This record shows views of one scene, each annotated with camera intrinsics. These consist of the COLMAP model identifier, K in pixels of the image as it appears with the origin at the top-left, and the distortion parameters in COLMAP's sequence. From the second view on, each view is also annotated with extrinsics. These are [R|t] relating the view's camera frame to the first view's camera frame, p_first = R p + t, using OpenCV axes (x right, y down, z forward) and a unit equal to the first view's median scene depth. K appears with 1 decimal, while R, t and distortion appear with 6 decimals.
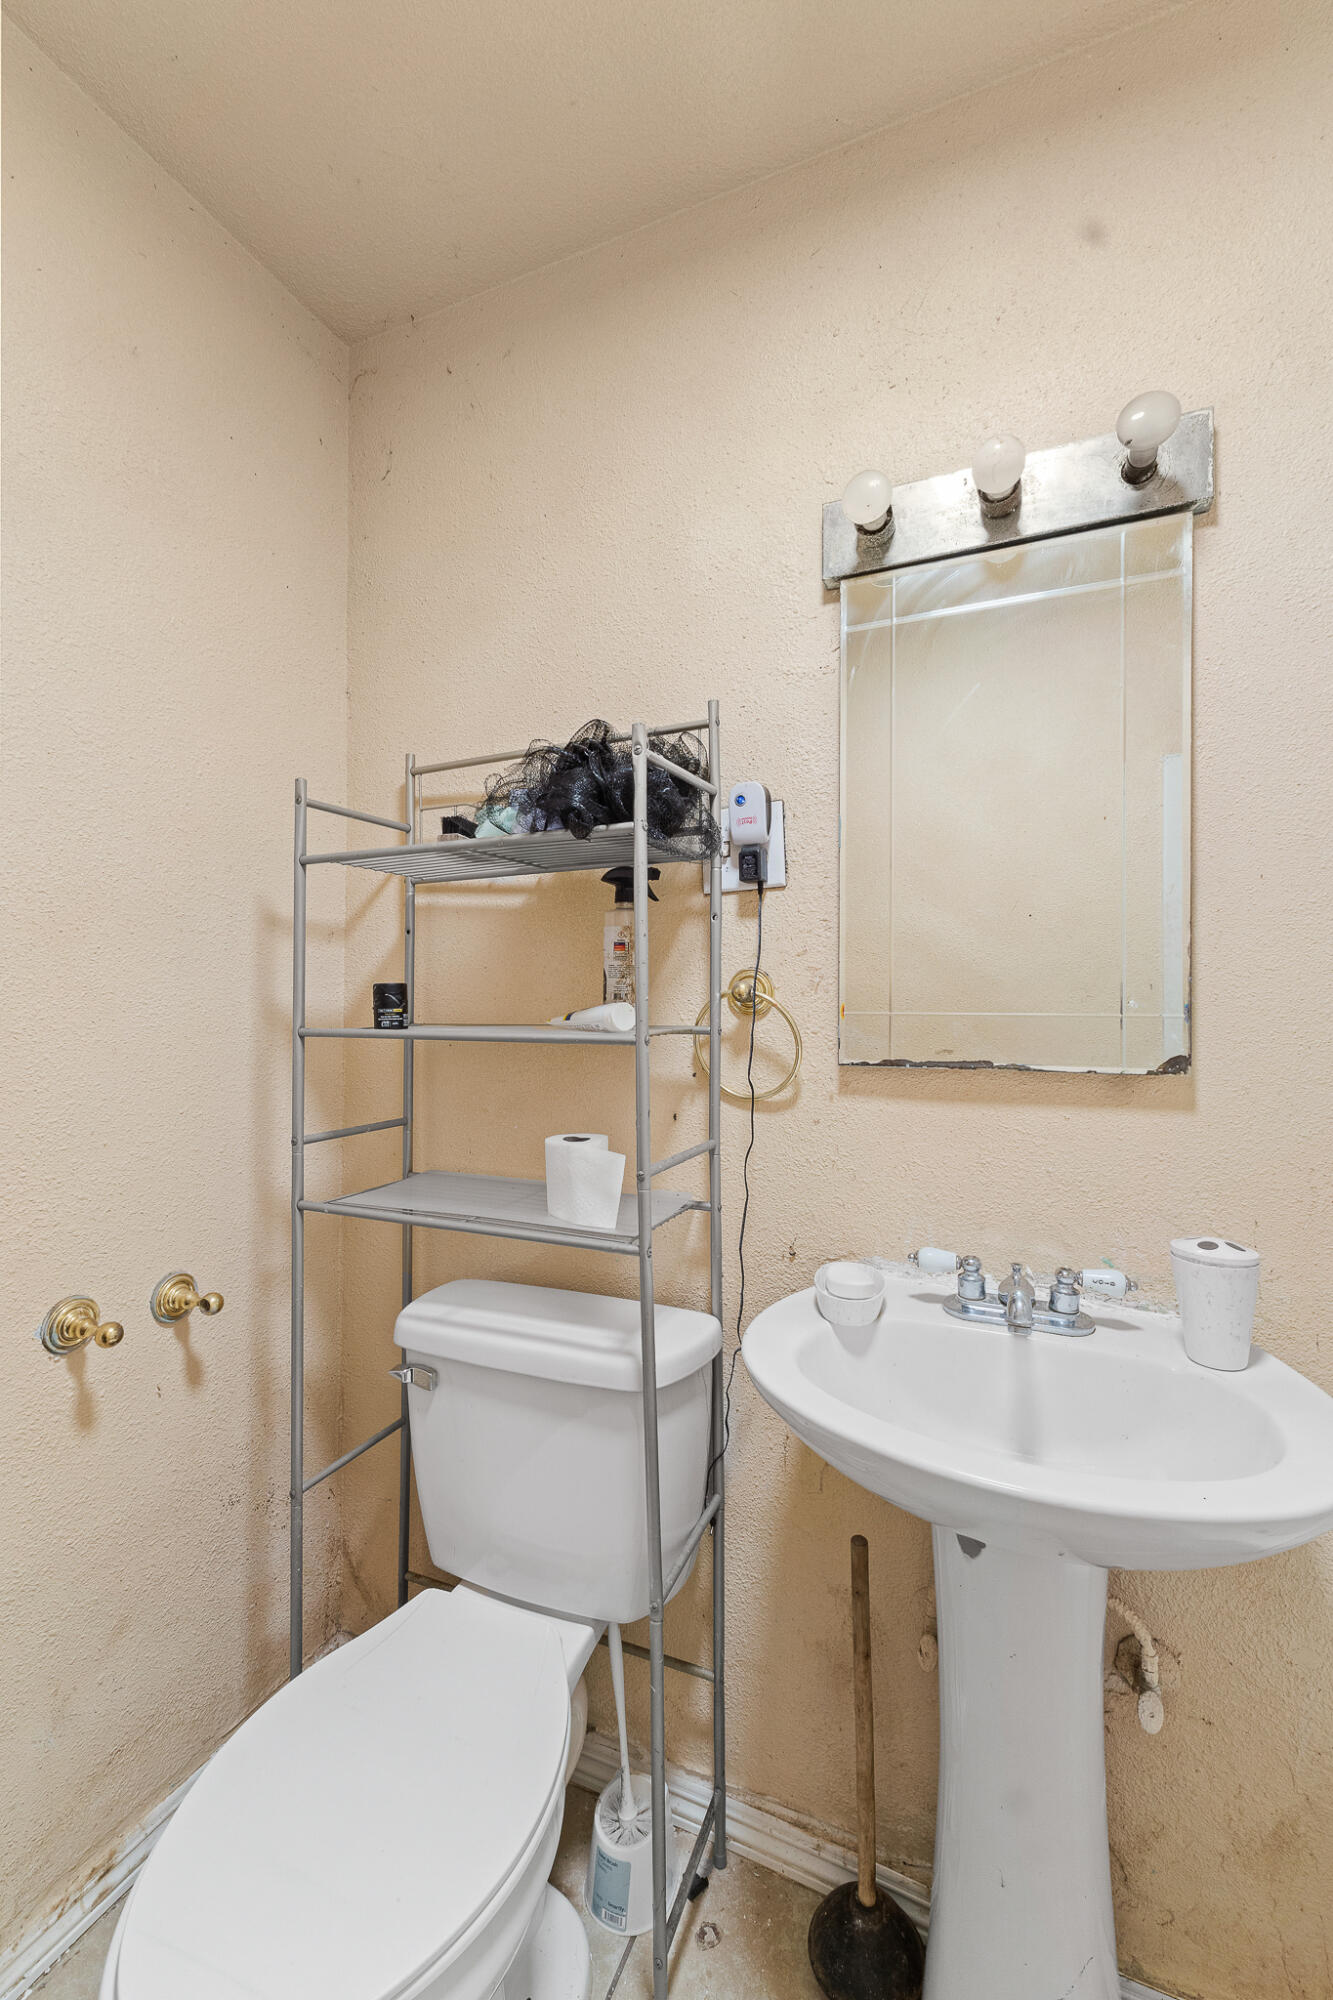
lens RADIAL K [[852.3, 0, 666.5], [0, 852.3, 1000.0], [0, 0, 1]] dist [0.002963, -0.000122]
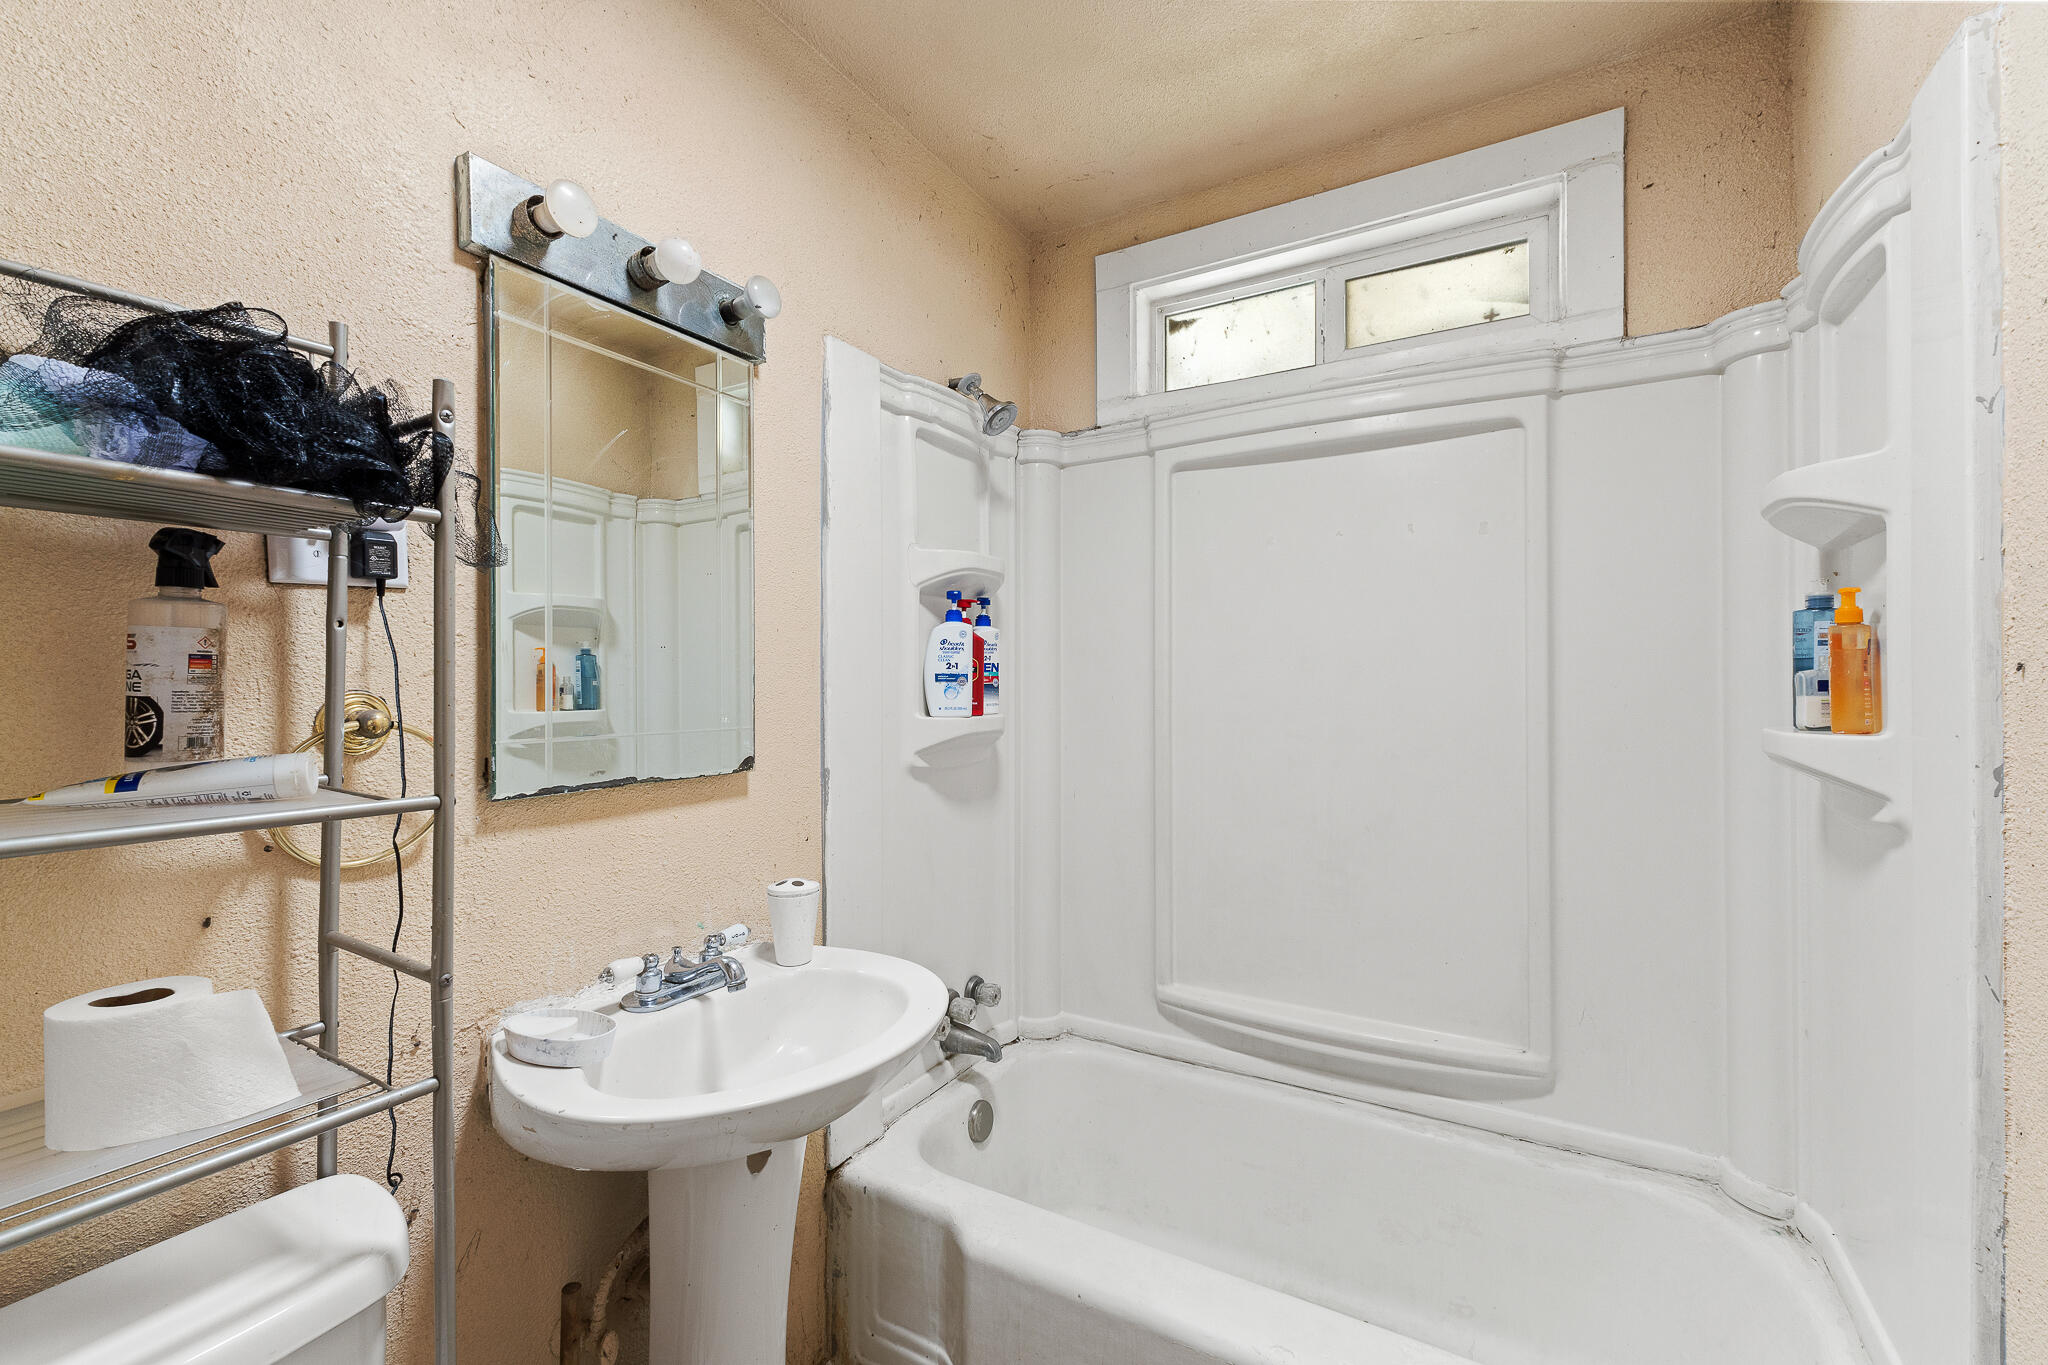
lens RADIAL K [[889.9, 0, 1016.2], [0, 889.9, 694.6], [0, 0, 1]] dist [0.000995, 0.000120]
pose [[0.107271, -0.019340, 0.994042, -0.681539], [-0.002223, 0.999804, 0.019692, -0.056516], [-0.994227, -0.004322, 0.107207, 0.367497]]
